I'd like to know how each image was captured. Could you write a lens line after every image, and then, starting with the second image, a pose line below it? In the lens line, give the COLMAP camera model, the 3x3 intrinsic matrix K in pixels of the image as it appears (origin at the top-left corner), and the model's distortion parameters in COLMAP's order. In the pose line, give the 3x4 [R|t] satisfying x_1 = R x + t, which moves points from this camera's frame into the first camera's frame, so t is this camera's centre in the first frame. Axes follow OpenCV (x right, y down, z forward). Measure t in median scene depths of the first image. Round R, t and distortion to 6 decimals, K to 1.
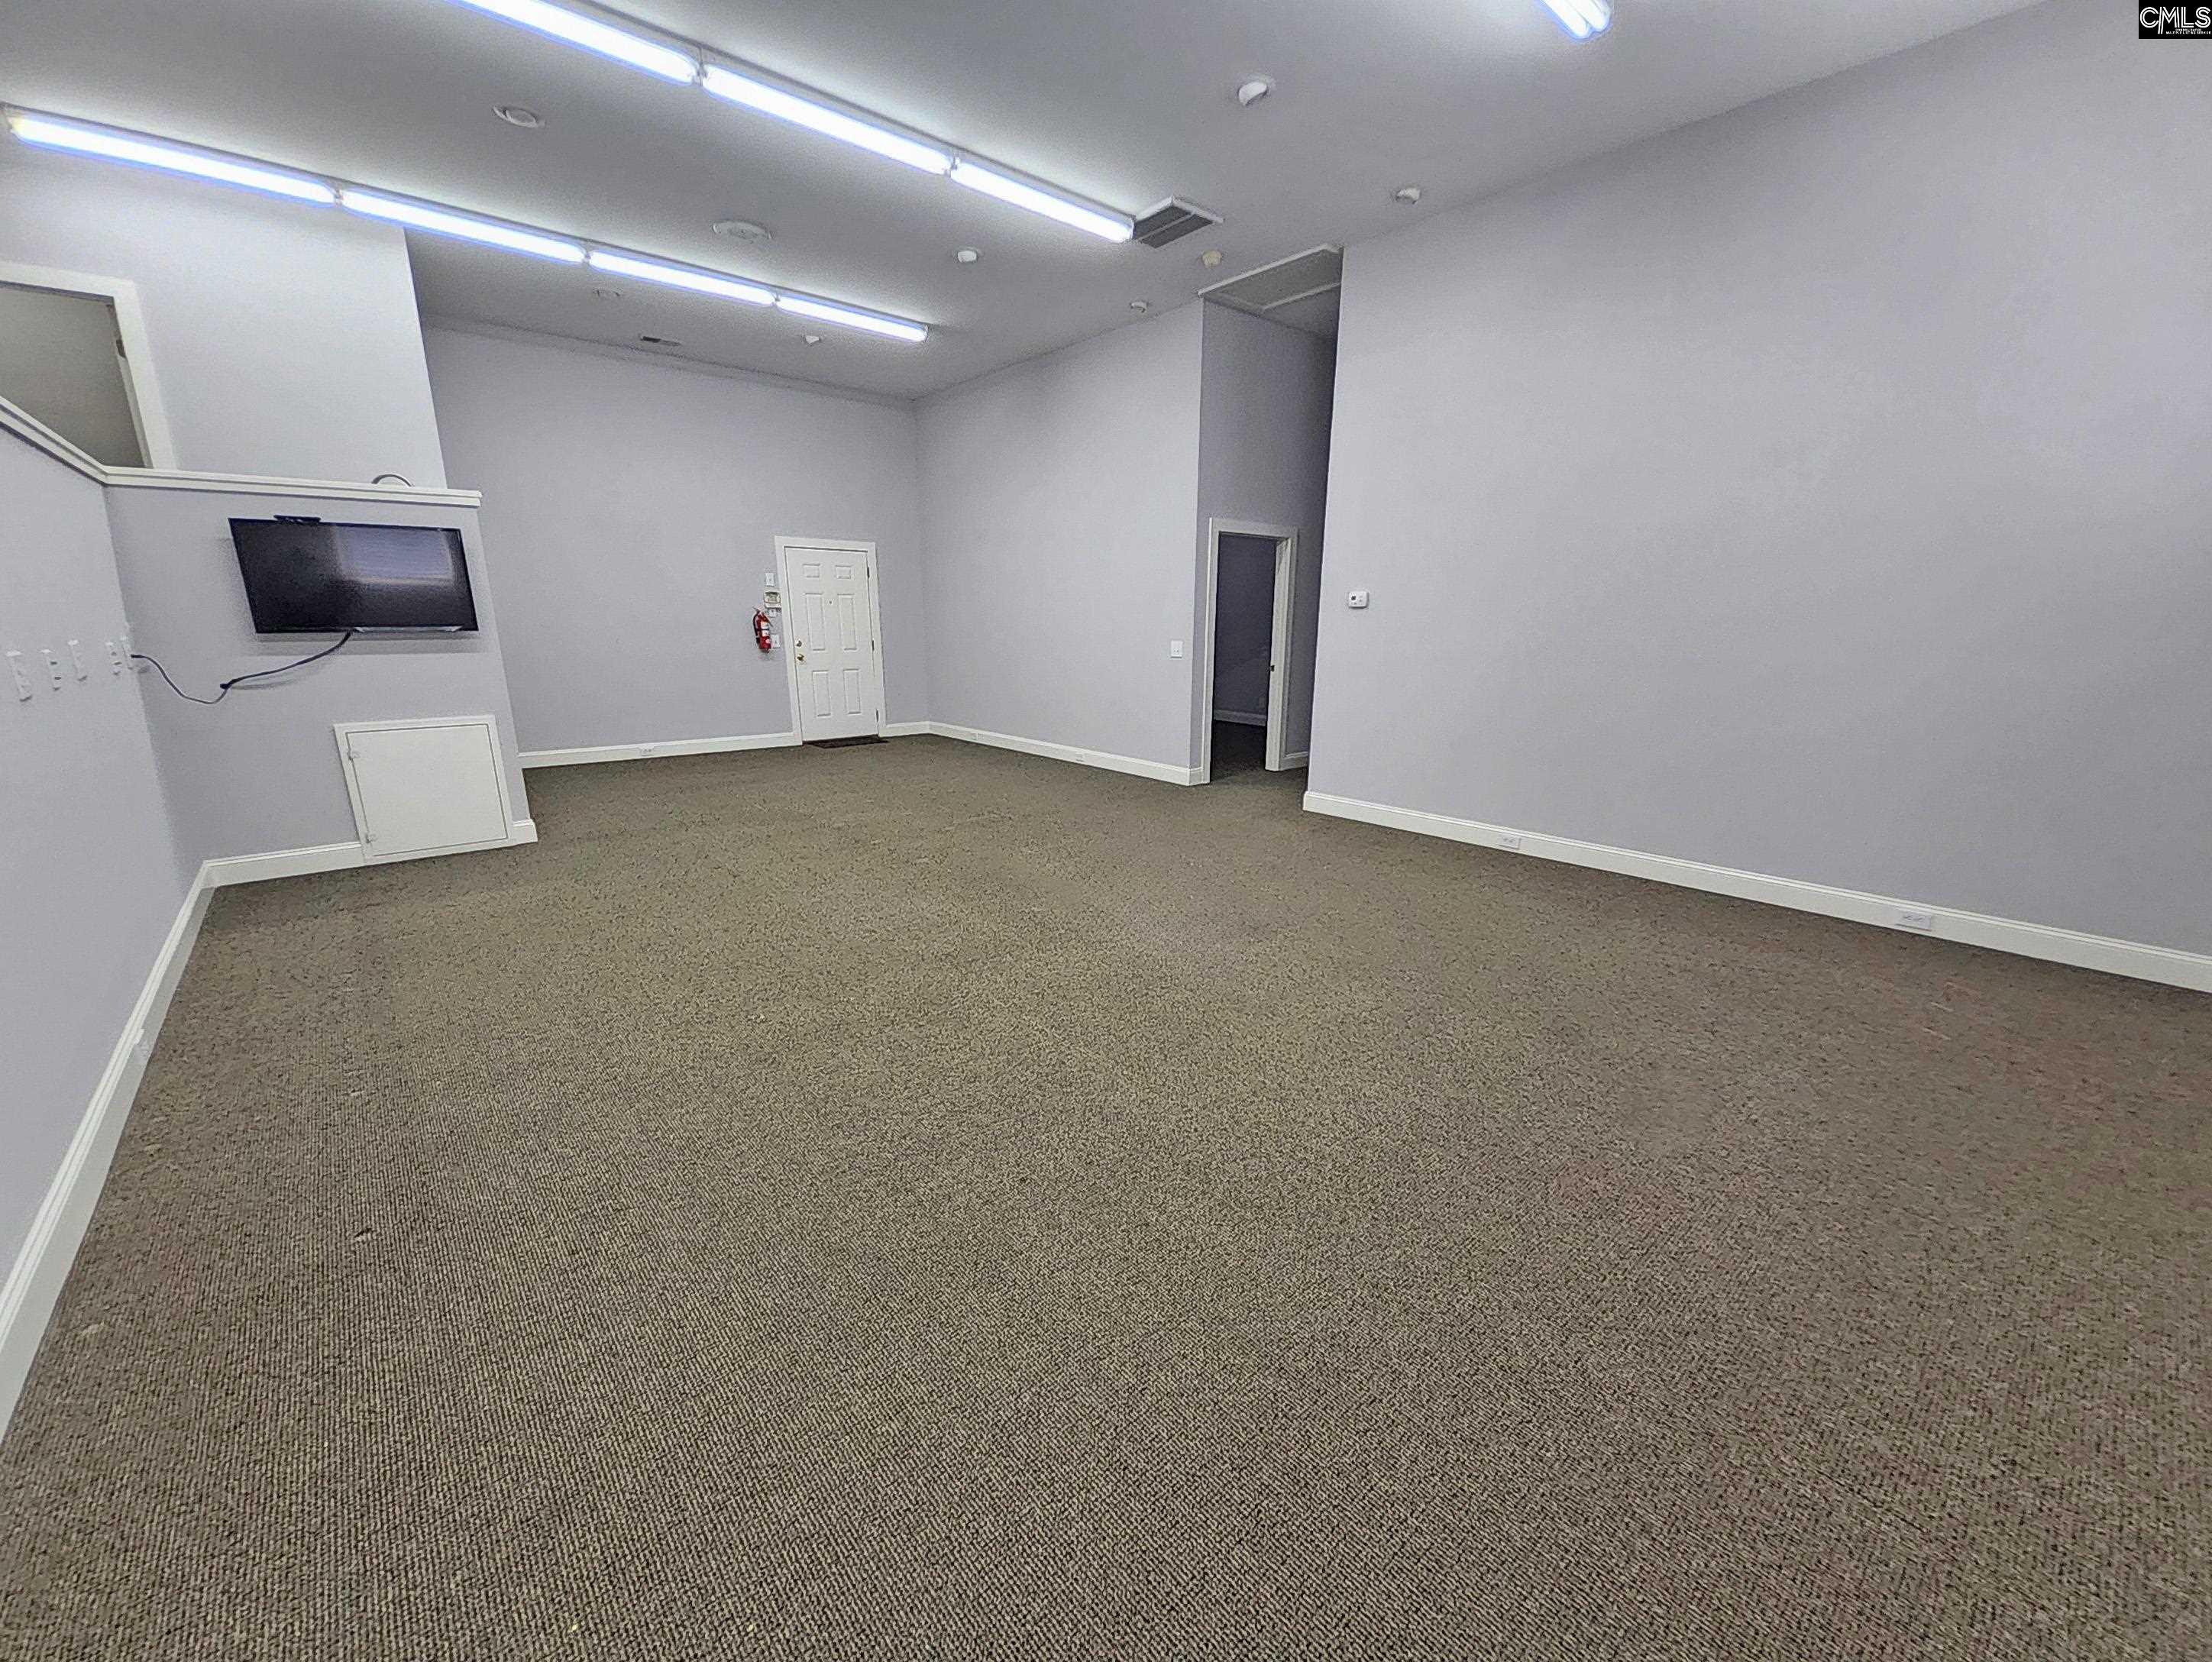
lens RADIAL K [[877.0, 0, 1118.9], [0, 877.0, 841.1], [0, 0, 1]] dist [0.002065, -0.000048]
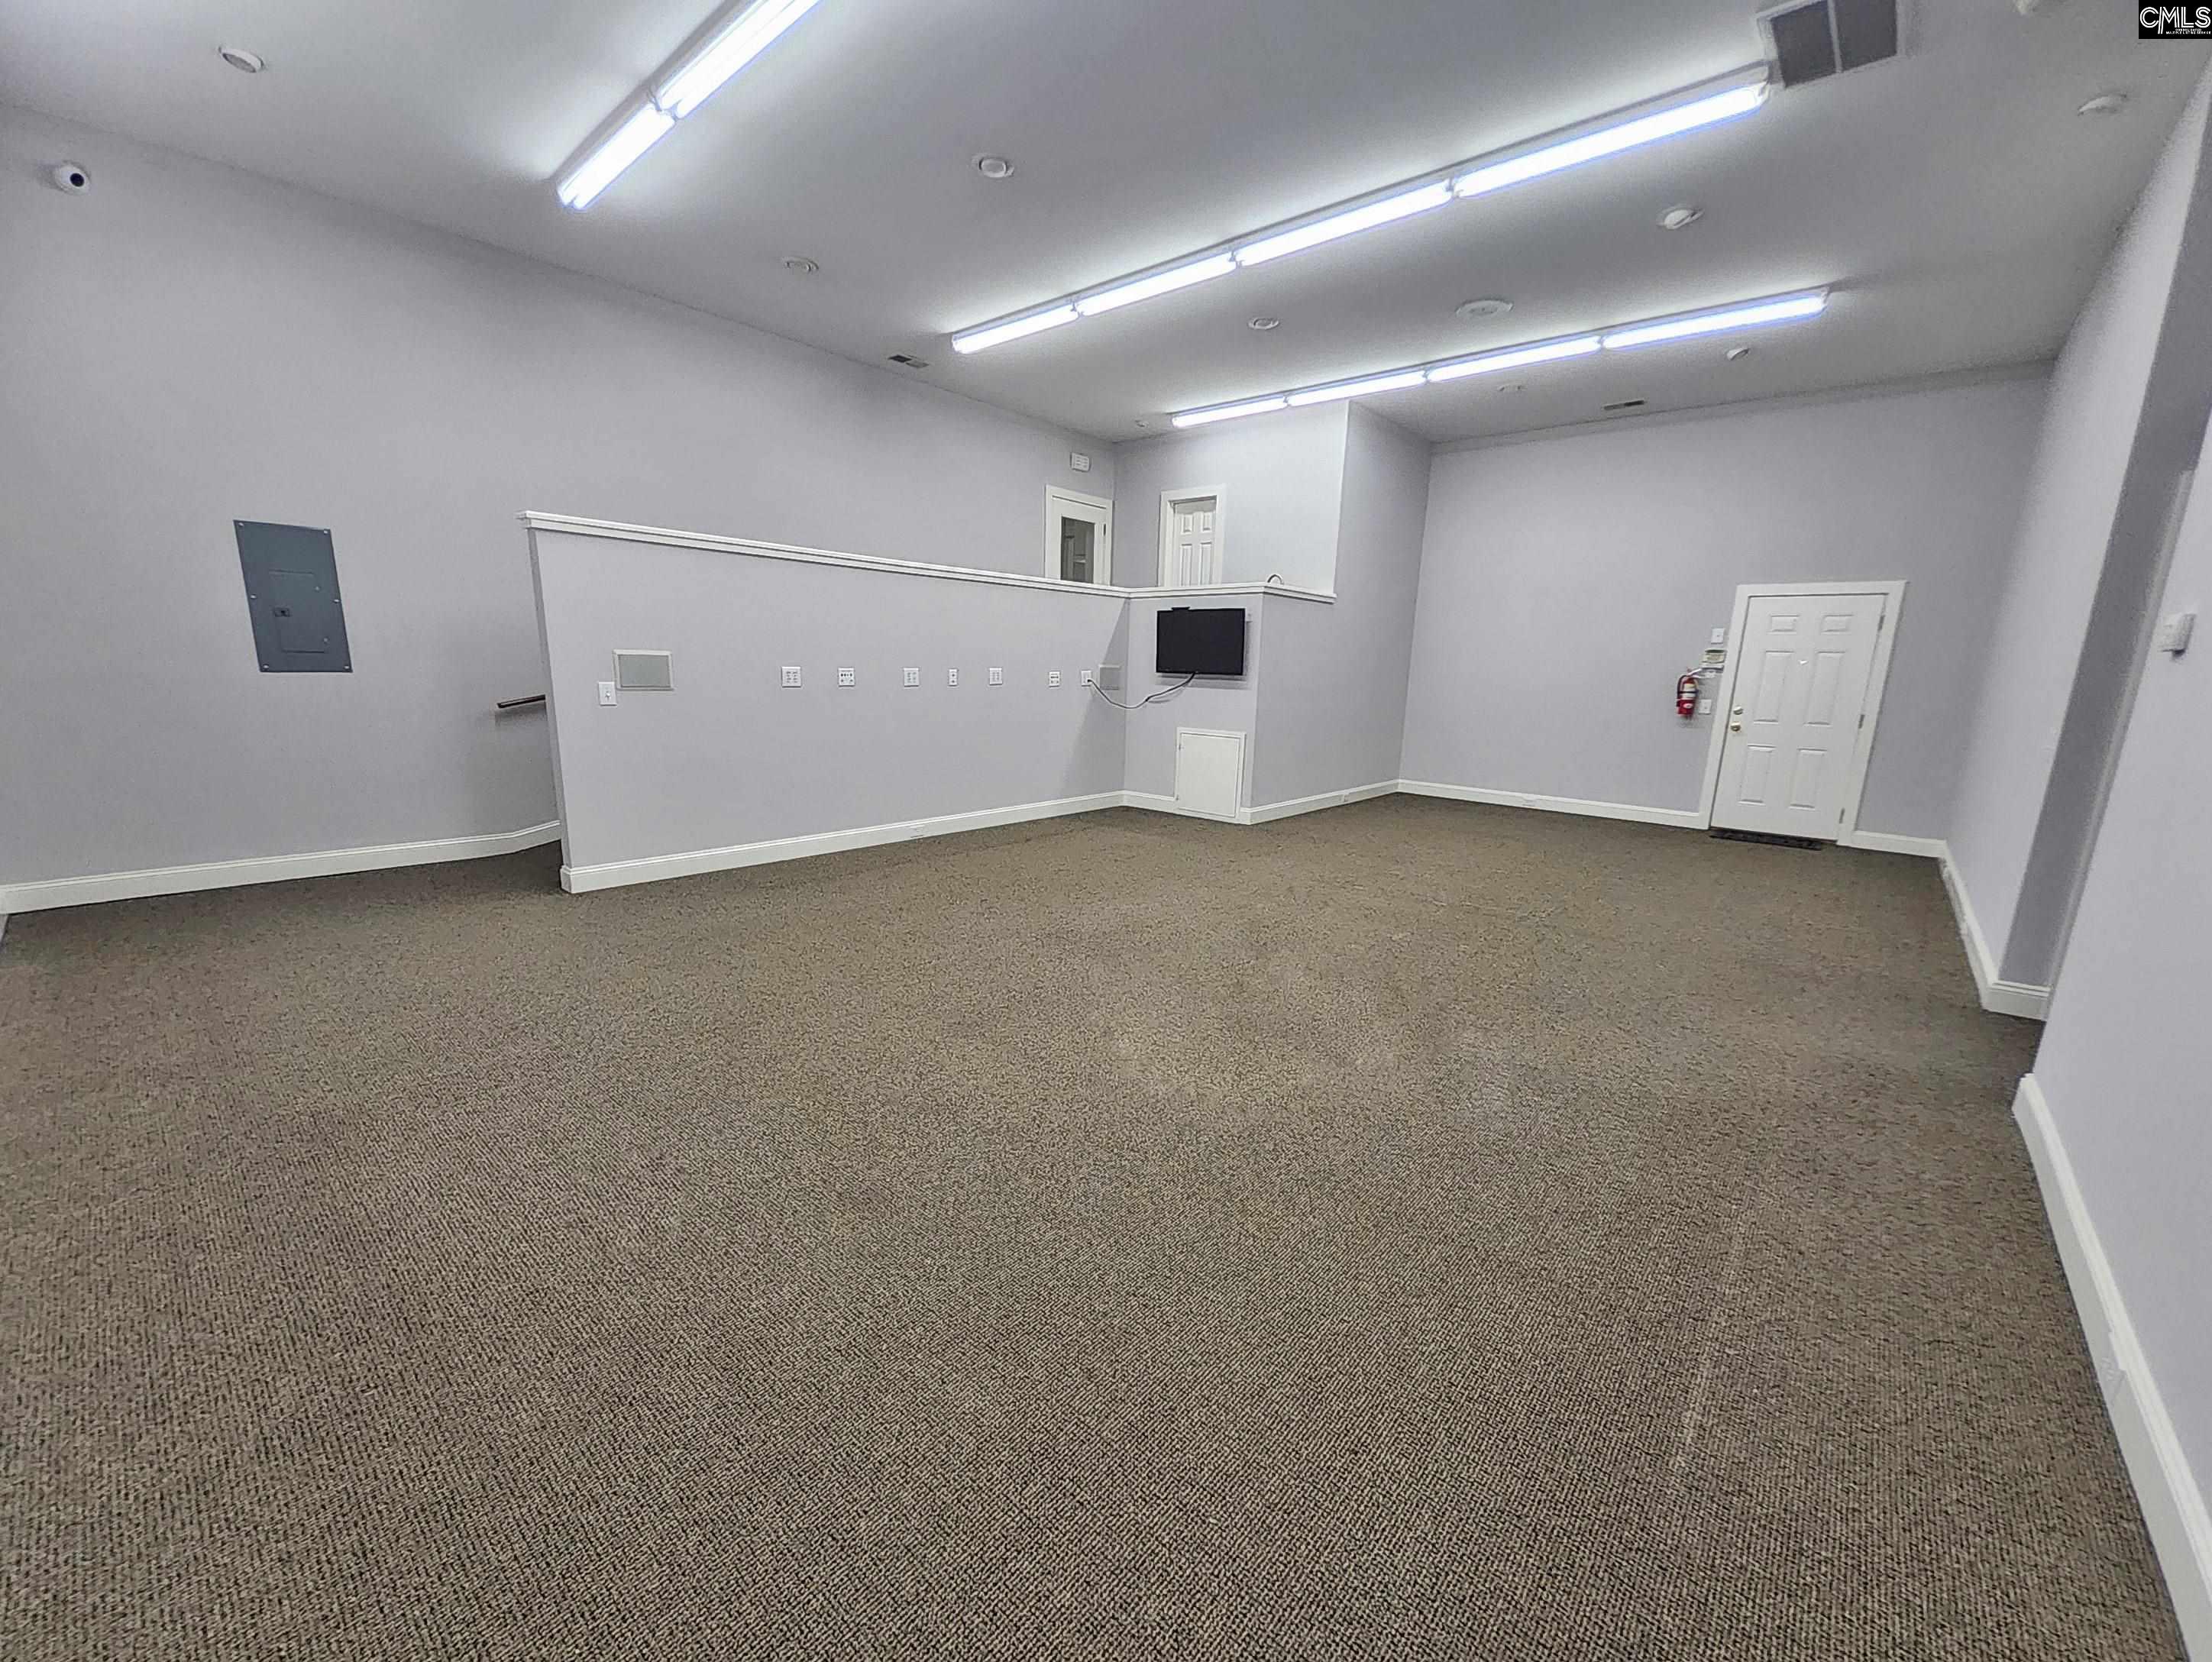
lens RADIAL K [[877.0, 0, 1115.0], [0, 877.0, 829.6], [0, 0, 1]] dist [0.002065, -0.000048]
pose [[0.141628, 0.185823, -0.972323, 0.631187], [-0.270924, 0.951998, 0.142476, -0.129789], [0.952125, 0.243247, 0.185174, 0.526642]]
